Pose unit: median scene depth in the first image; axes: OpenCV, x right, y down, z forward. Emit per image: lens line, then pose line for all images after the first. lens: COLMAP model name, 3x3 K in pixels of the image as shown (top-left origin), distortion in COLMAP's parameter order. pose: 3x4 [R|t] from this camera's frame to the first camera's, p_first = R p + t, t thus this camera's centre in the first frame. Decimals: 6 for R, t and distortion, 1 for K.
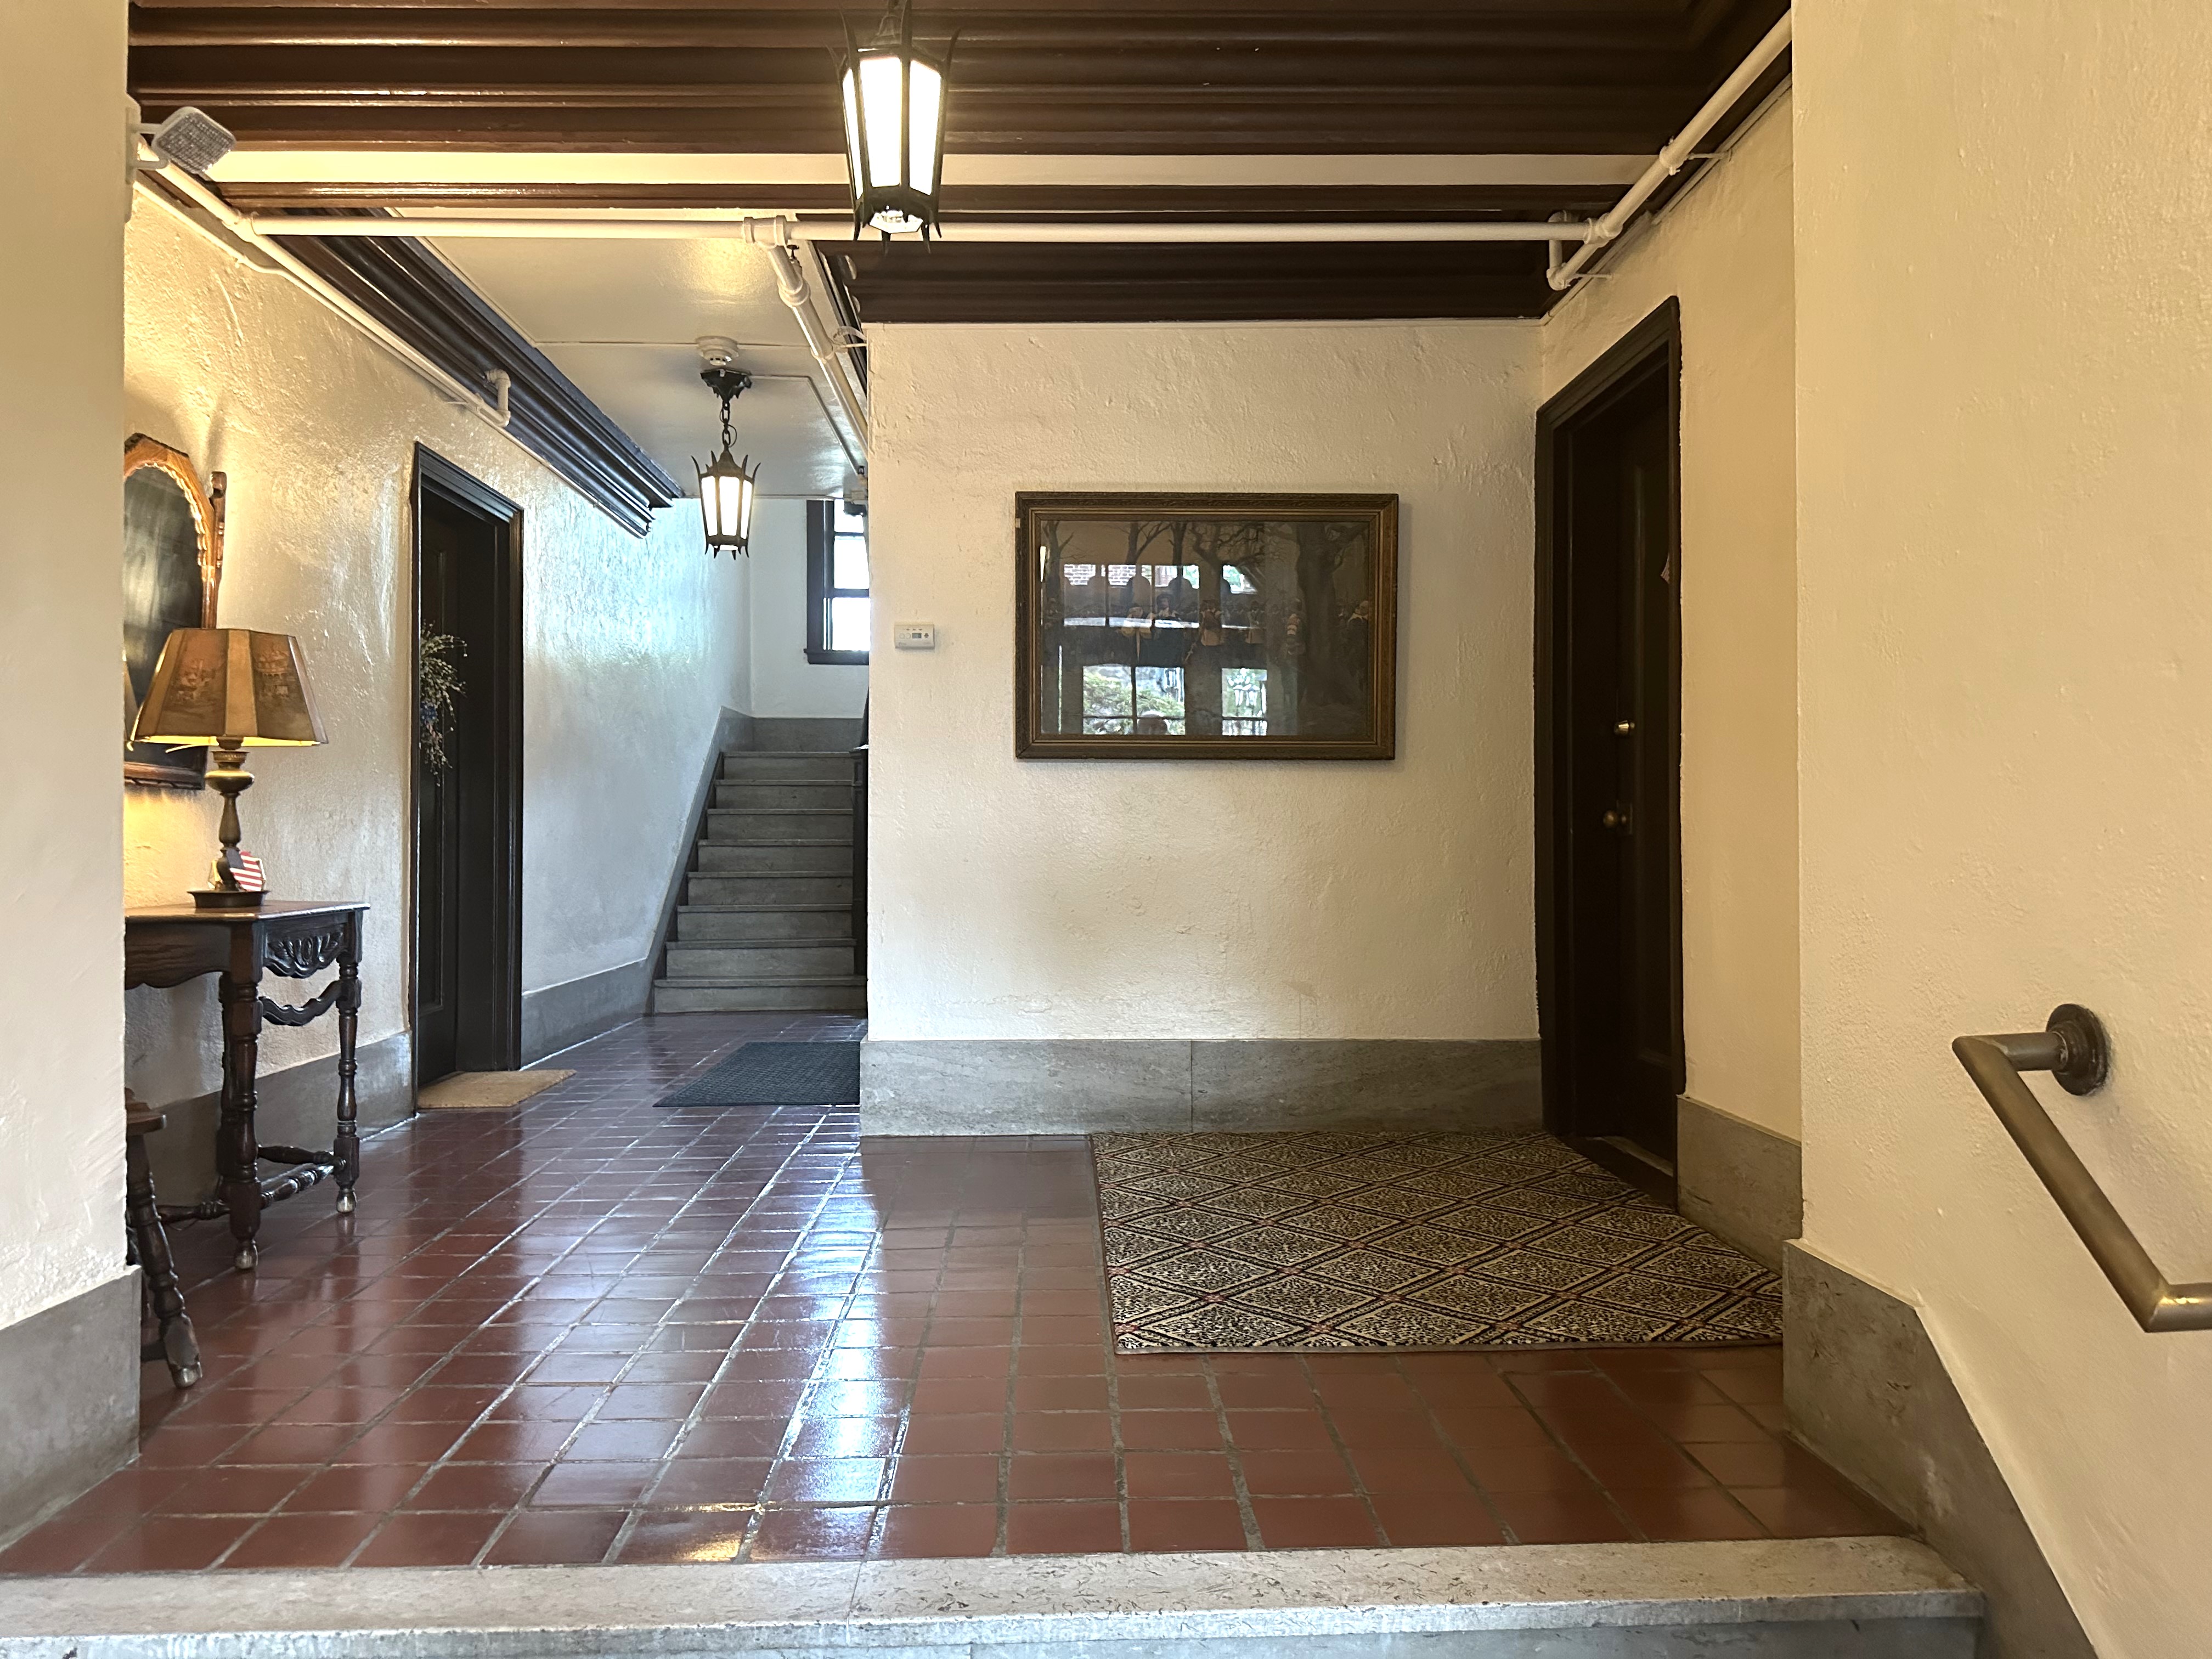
lens RADIAL K [[1540.7, 0, 1106.0], [0, 1540.7, 829.5], [0, 0, 1]] dist [0.136530, -0.000109]
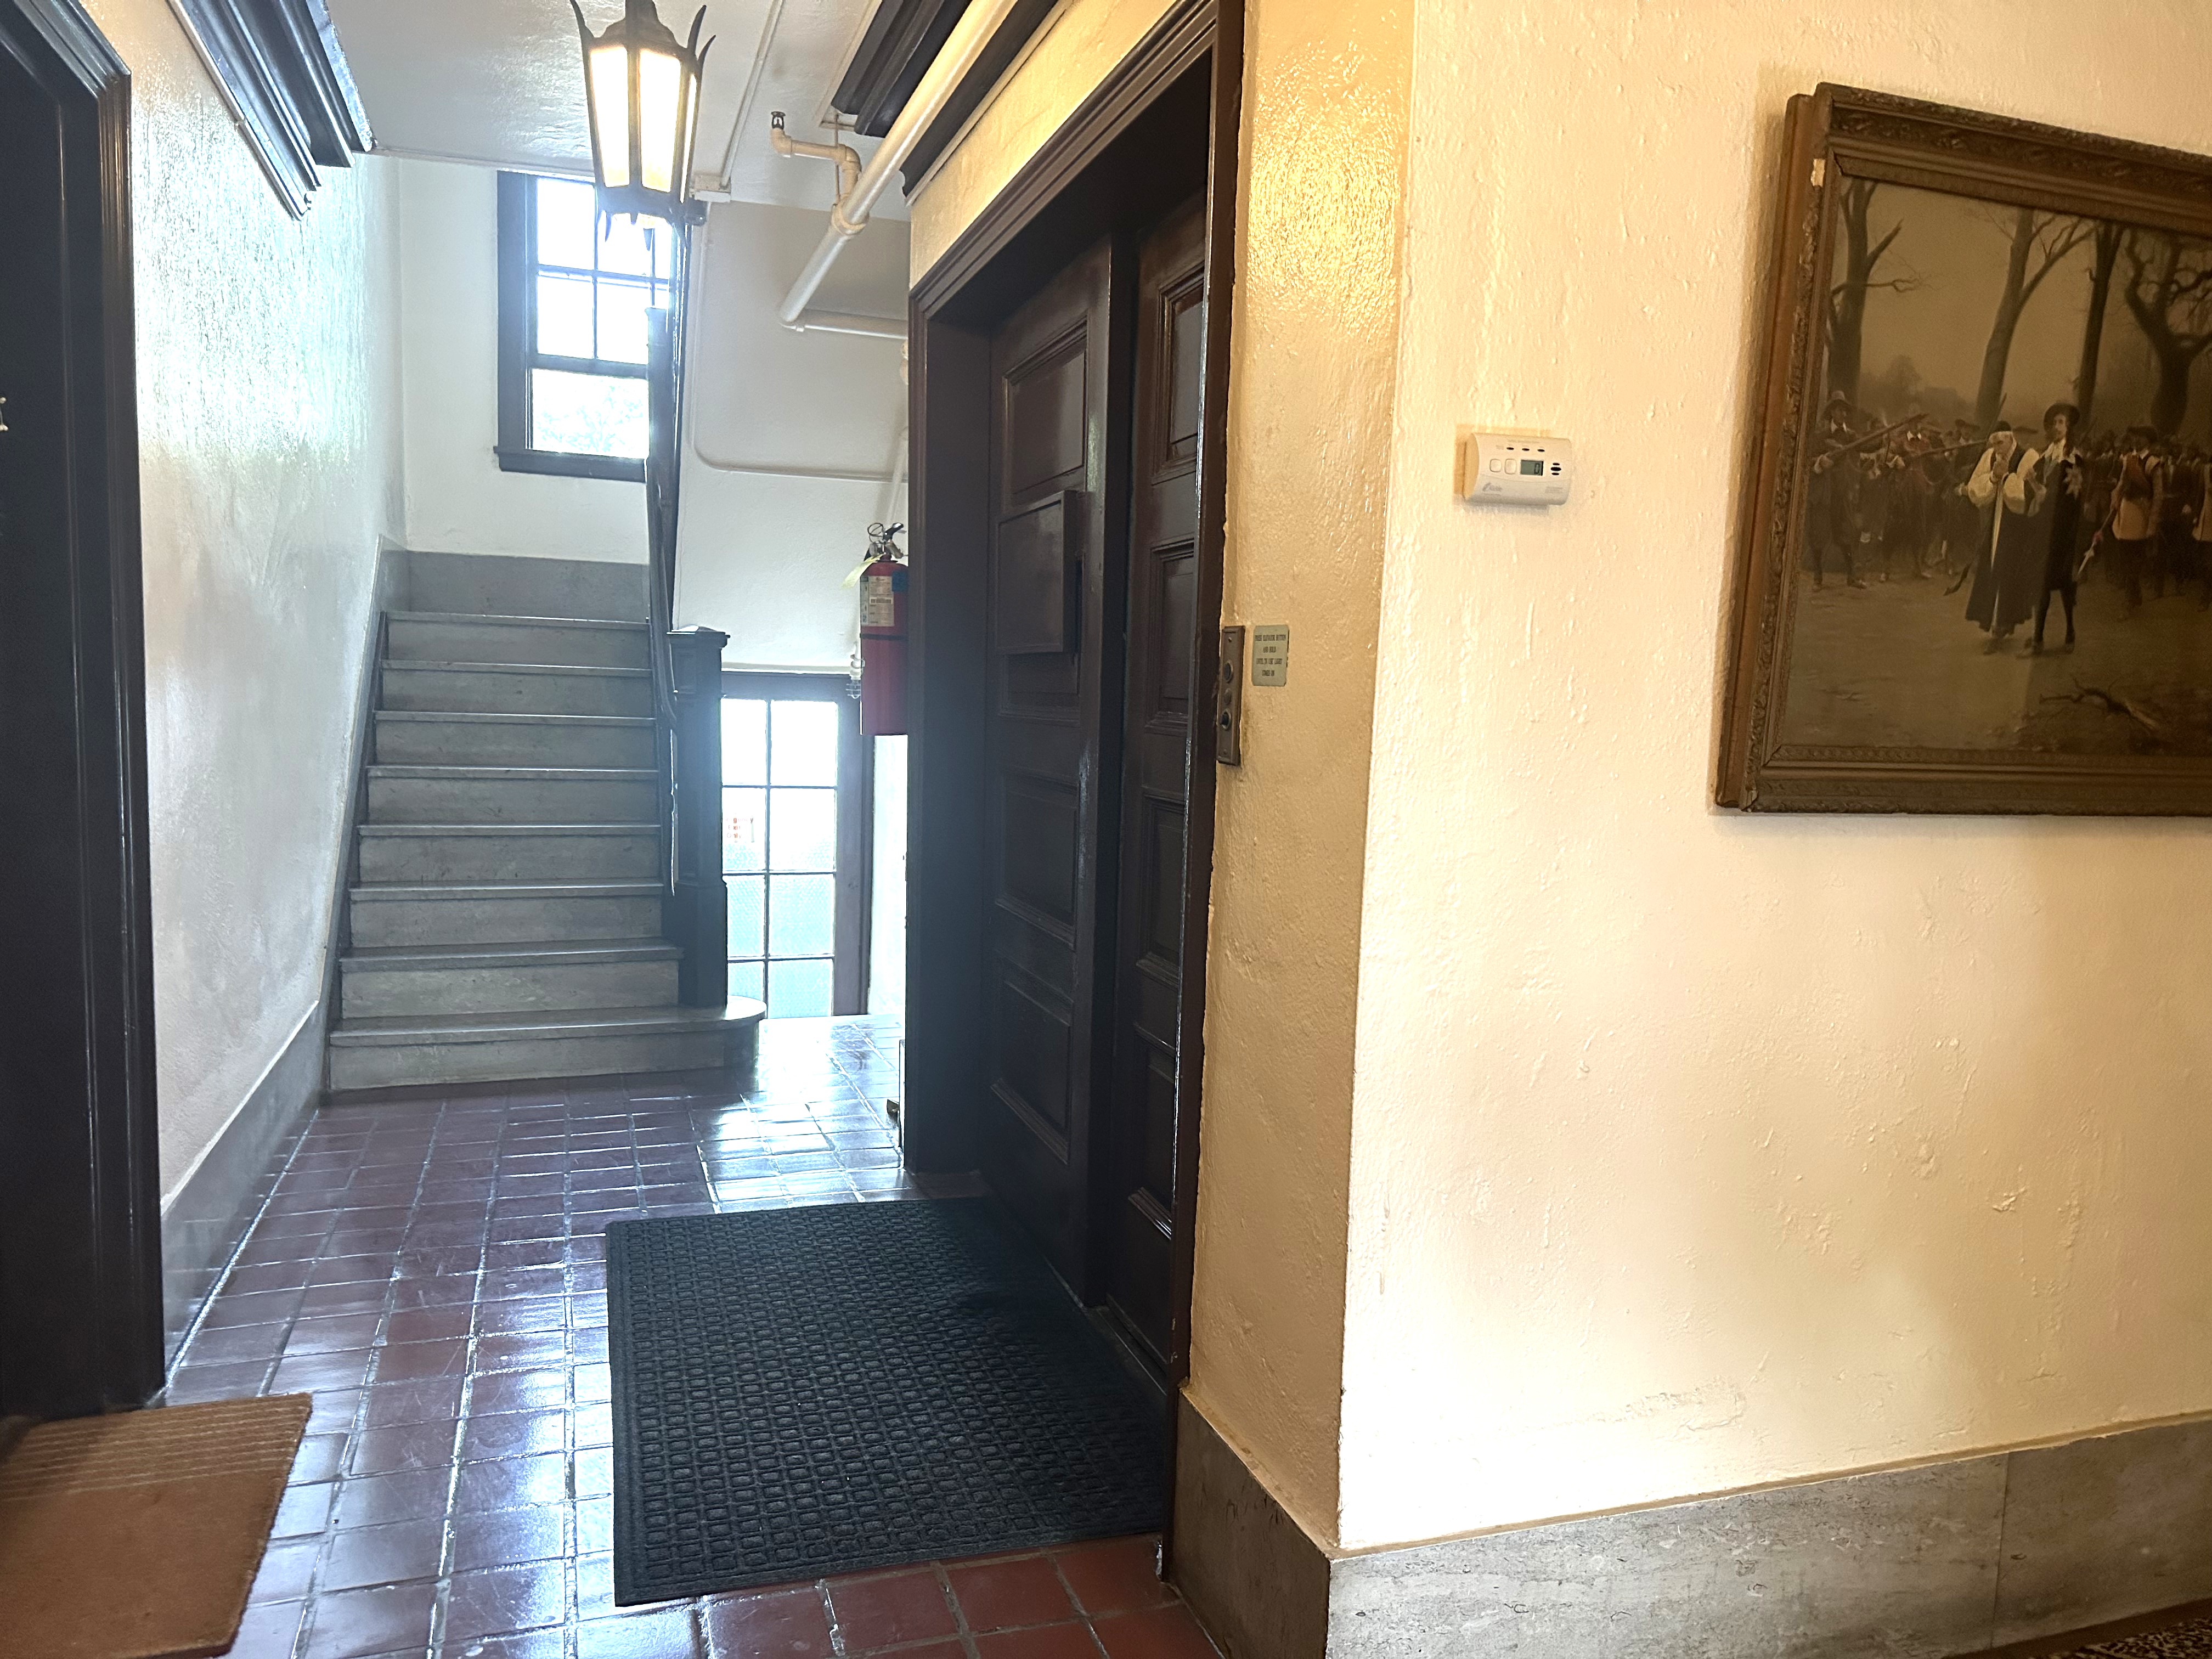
lens RADIAL K [[1551.0, 0, 1103.5], [0, 1551.0, 837.8], [0, 0, 1]] dist [0.005605, 0.002977]
pose [[0.955961, 0.001144, 0.293492, -0.229767], [-0.034114, 0.993647, 0.107244, -0.053787], [-0.291504, -0.112533, 0.949927, 0.484214]]
